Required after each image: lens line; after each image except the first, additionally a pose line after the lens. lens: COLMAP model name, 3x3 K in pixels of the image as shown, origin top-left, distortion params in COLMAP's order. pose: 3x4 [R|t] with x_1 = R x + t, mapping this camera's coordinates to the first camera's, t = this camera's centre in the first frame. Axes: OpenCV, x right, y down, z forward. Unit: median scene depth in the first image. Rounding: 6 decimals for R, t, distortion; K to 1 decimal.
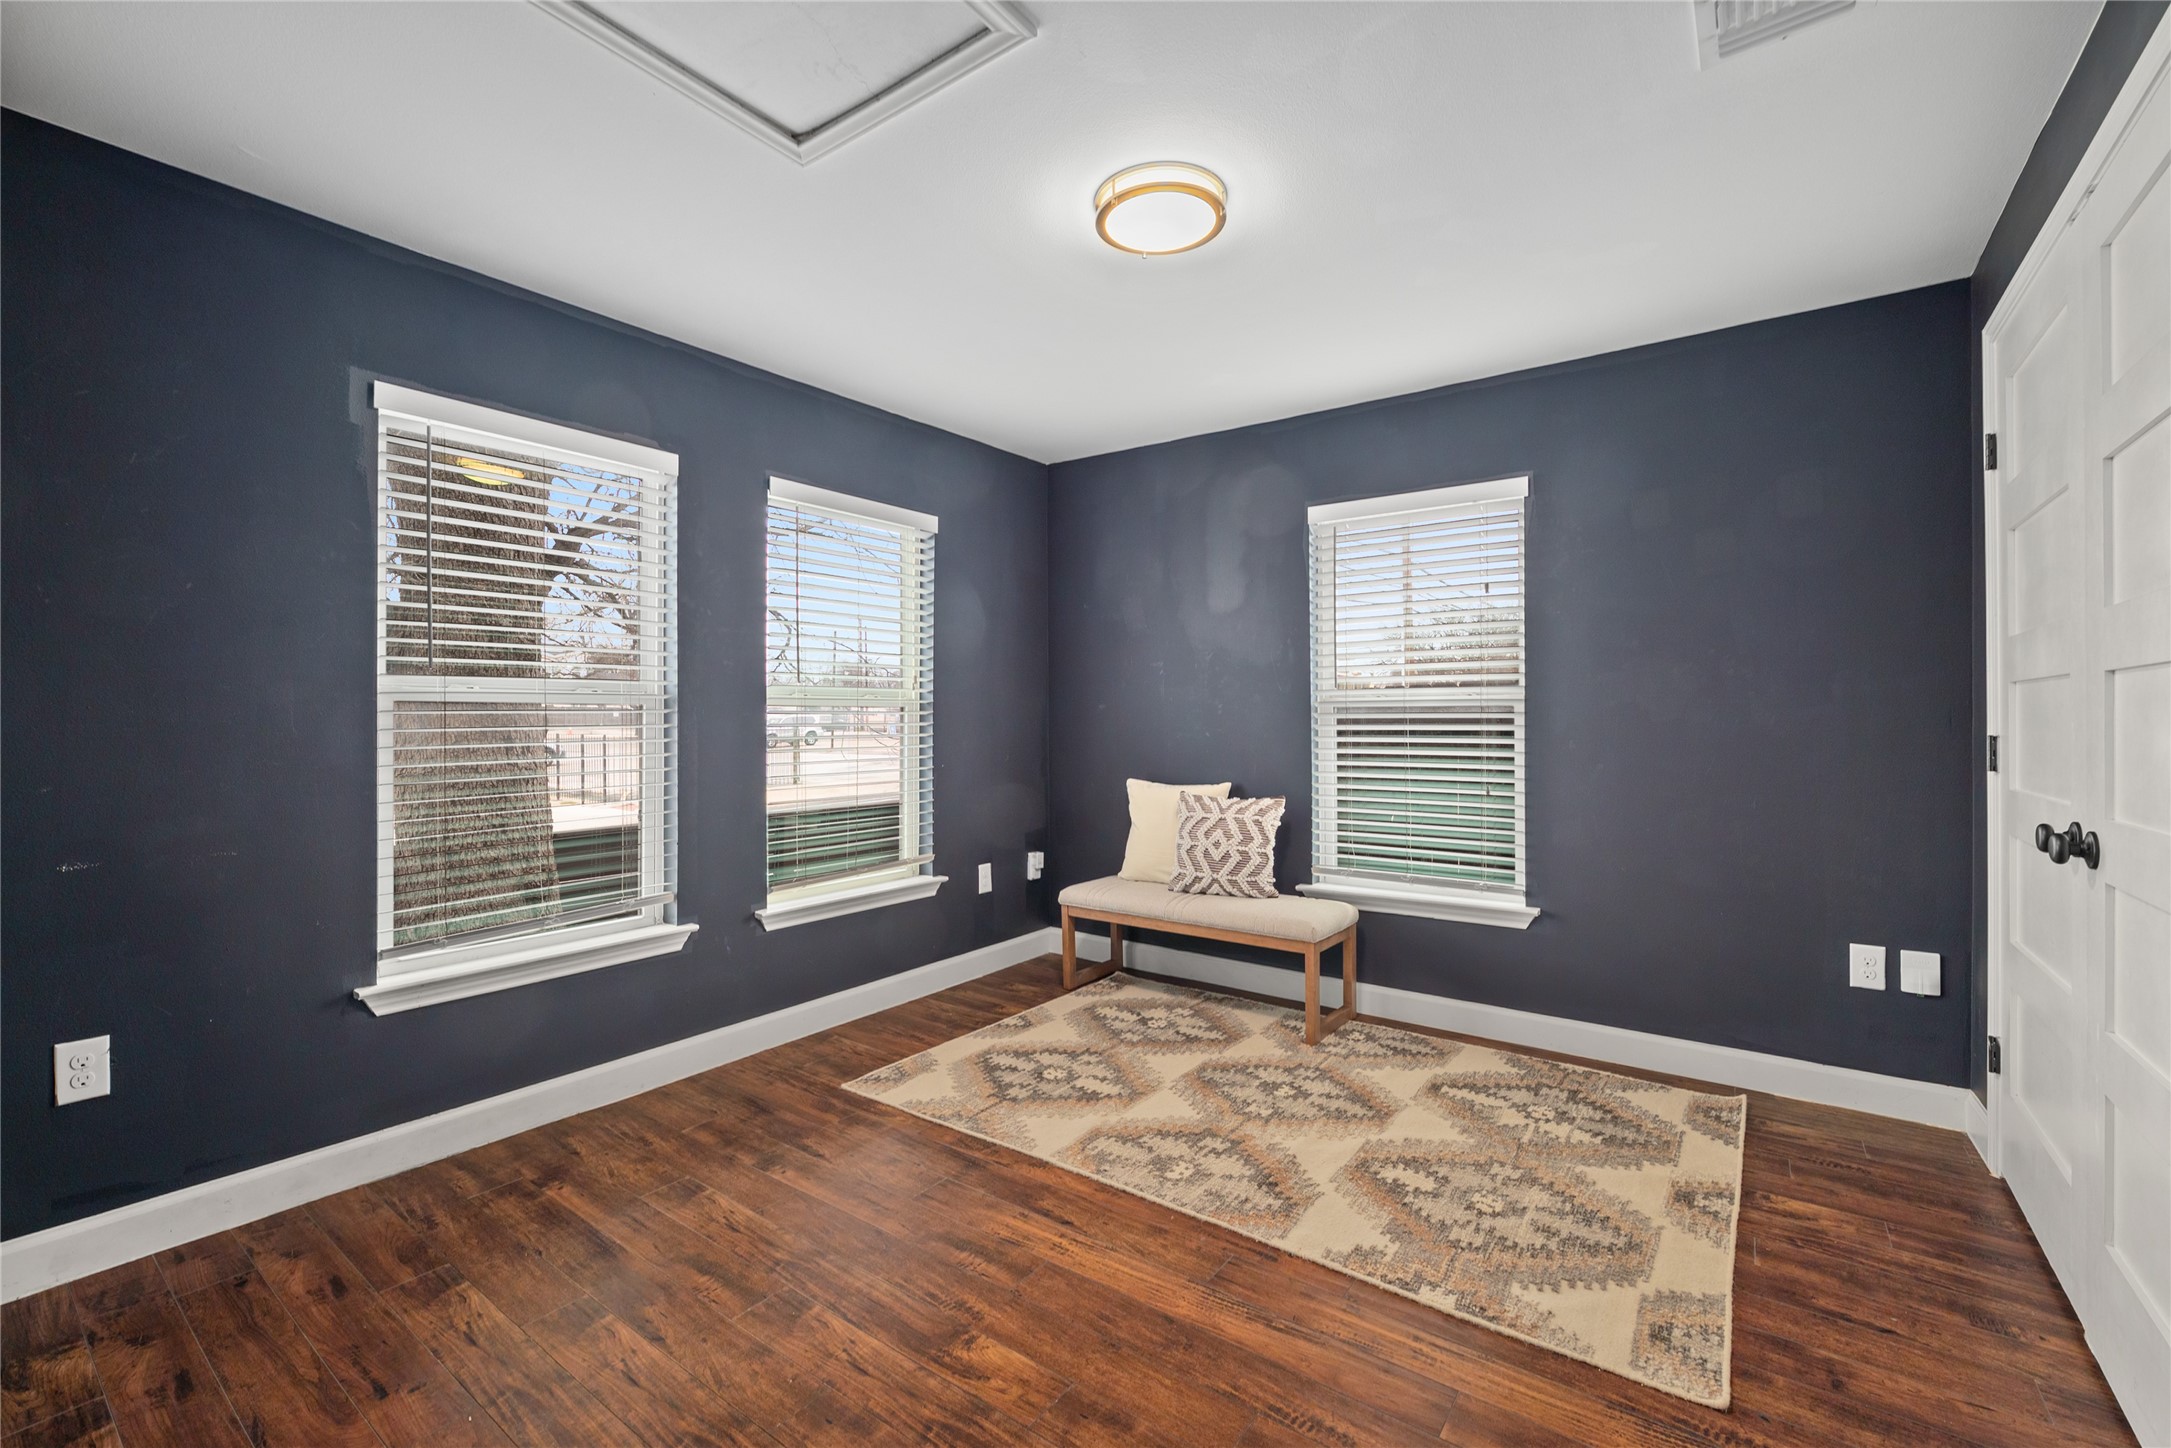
lens RADIAL K [[889.7, 0, 1098.9], [0, 889.7, 717.9], [0, 0, 1]] dist [-0.002795, 0.000638]
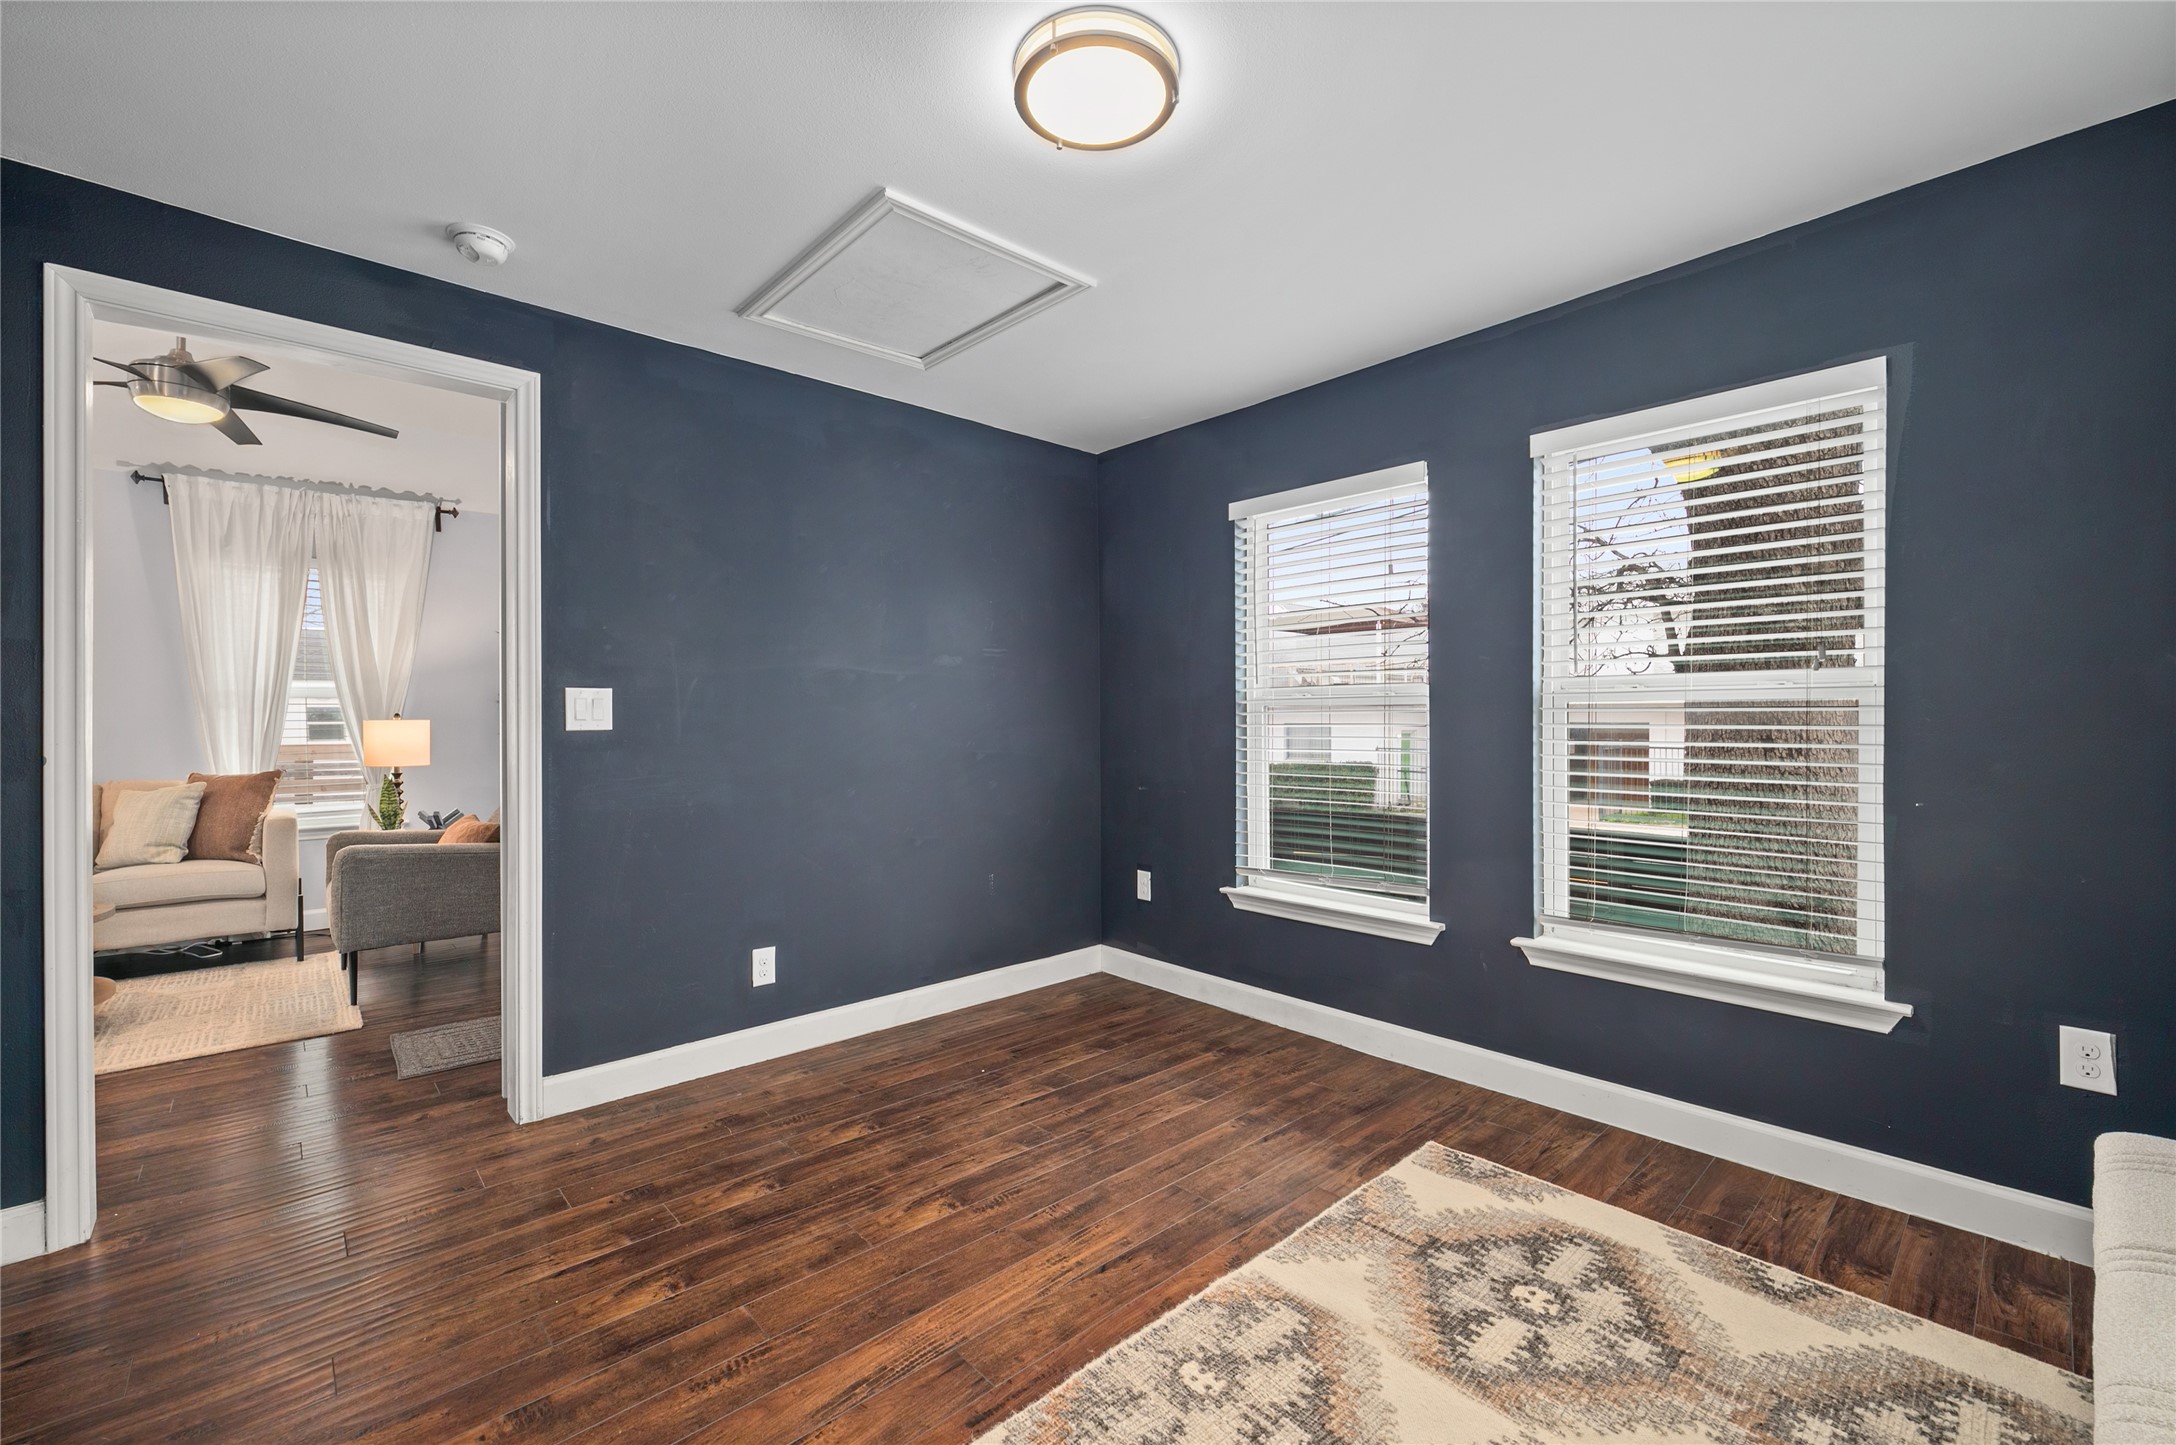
lens RADIAL K [[880.0, 0, 1079.8], [0, 880.0, 721.3], [0, 0, 1]] dist [-0.002925, -0.000361]
pose [[-0.189547, 0.006374, -0.981851, 0.710210], [0.003693, 0.999976, 0.005779, -0.004420], [0.981865, -0.002531, -0.189566, 0.950836]]
